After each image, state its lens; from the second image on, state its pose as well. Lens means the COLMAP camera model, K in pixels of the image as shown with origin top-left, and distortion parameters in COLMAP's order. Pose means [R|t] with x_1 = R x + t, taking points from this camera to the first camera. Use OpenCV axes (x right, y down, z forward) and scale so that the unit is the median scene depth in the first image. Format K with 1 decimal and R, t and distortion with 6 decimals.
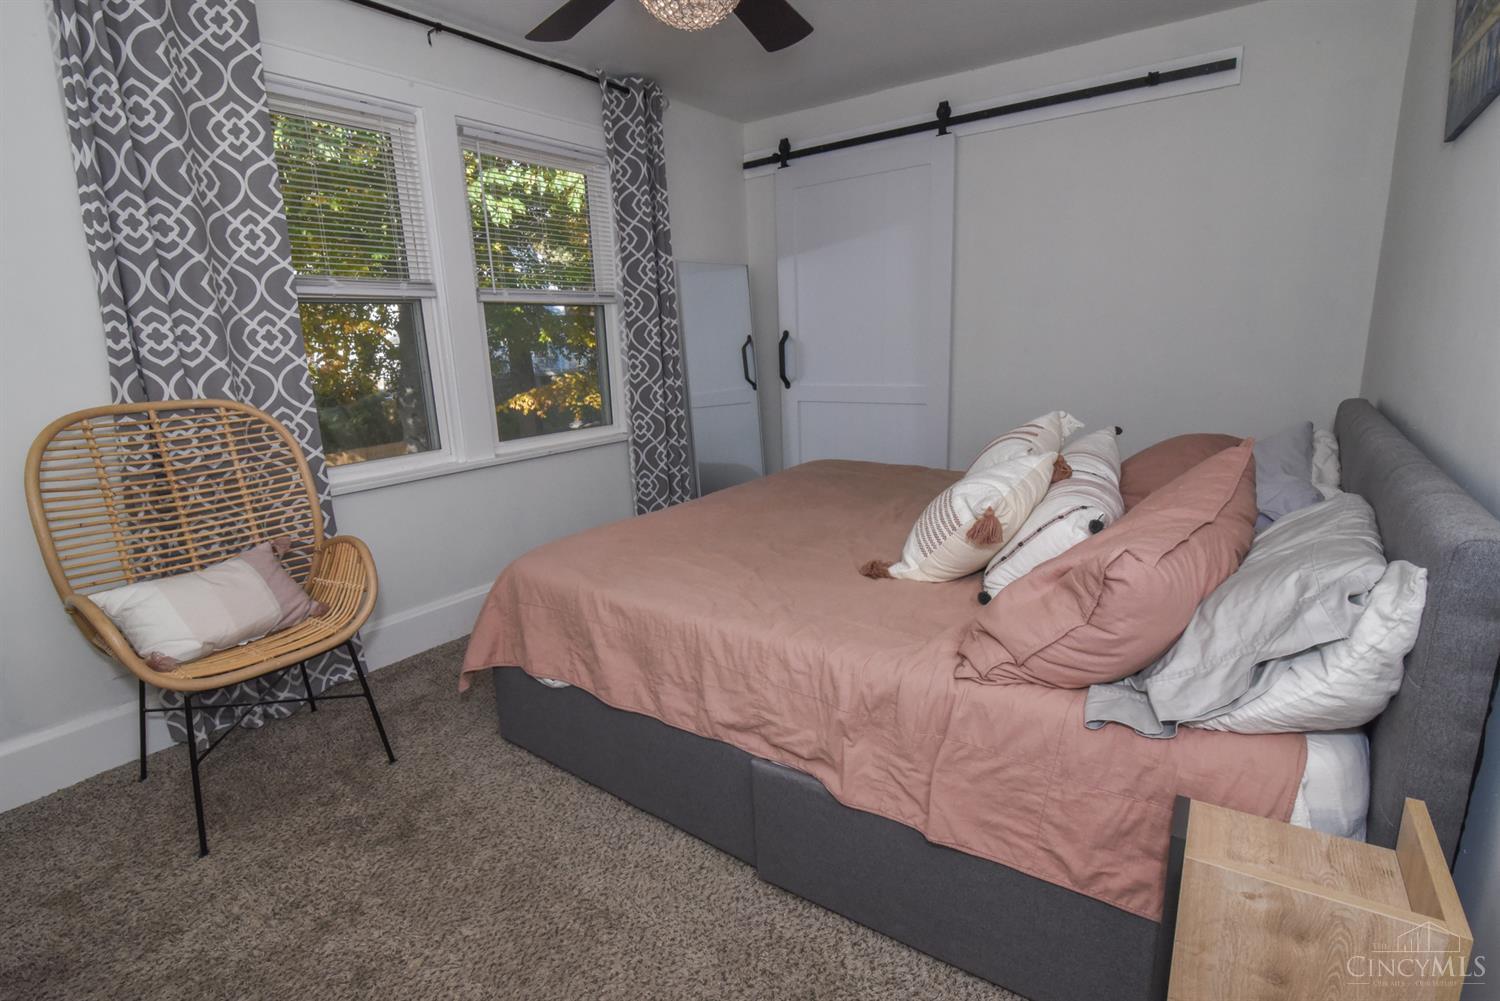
lens RADIAL K [[694.6, 0, 745.7], [0, 694.6, 505.6], [0, 0, 1]] dist [-0.018612, 0.000451]
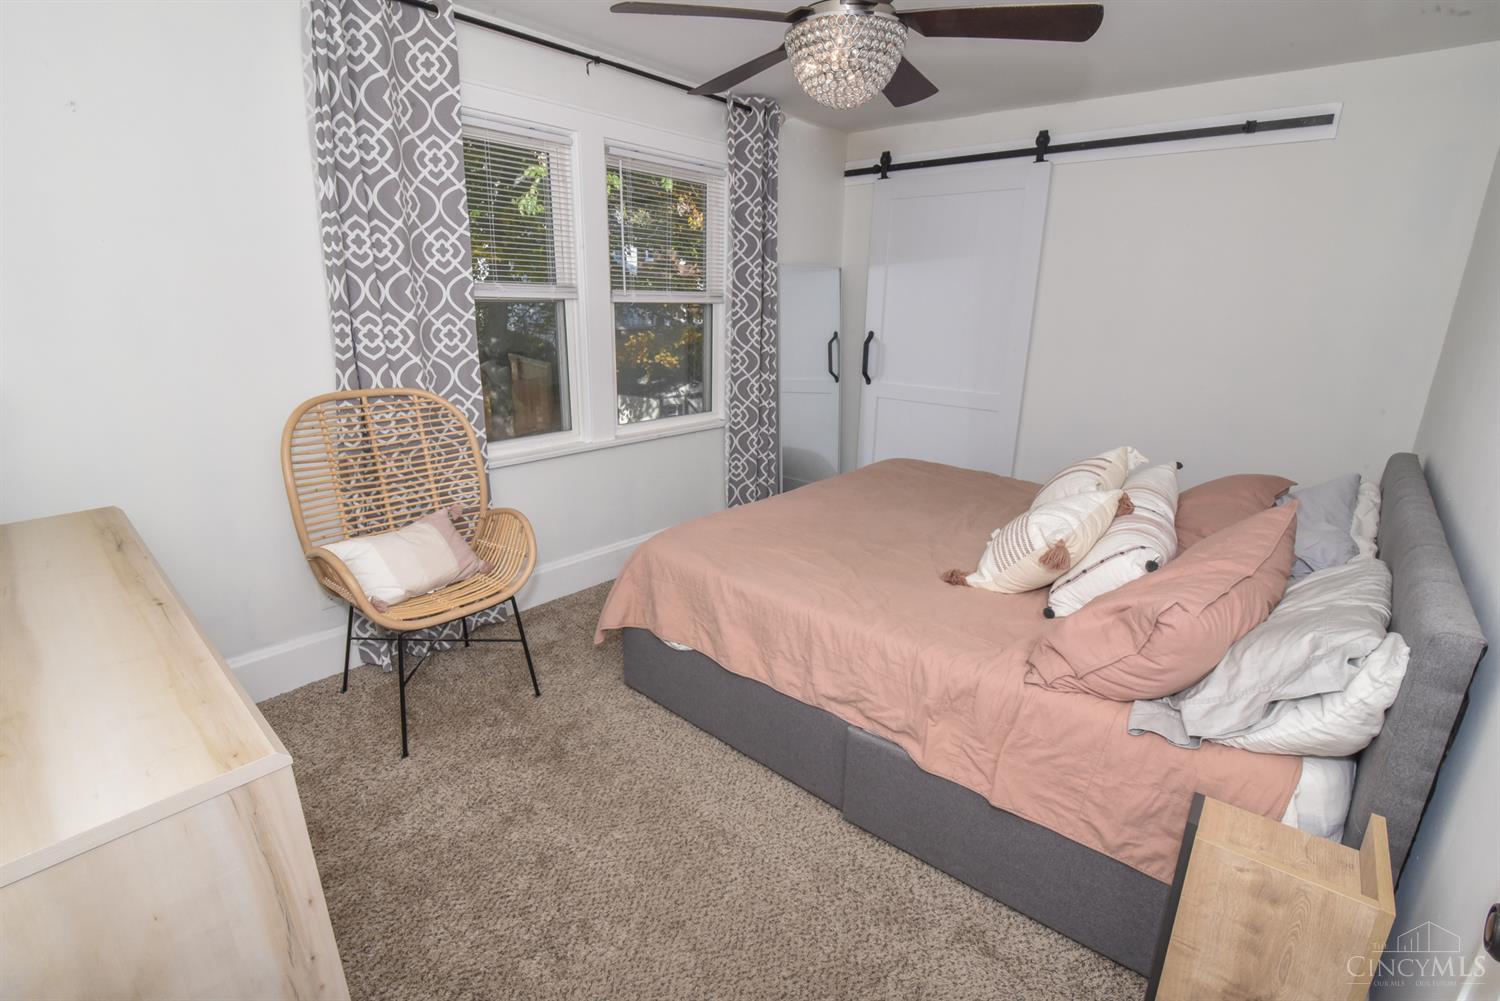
lens RADIAL K [[672.0, 0, 748.5], [0, 672.0, 504.3], [0, 0, 1]] dist [-0.017750, 0.000534]
pose [[0.994889, 0.077869, -0.064290, -0.100703], [-0.073851, 0.995297, 0.062682, -0.078609], [0.068869, -0.057614, 0.995961, -0.160755]]
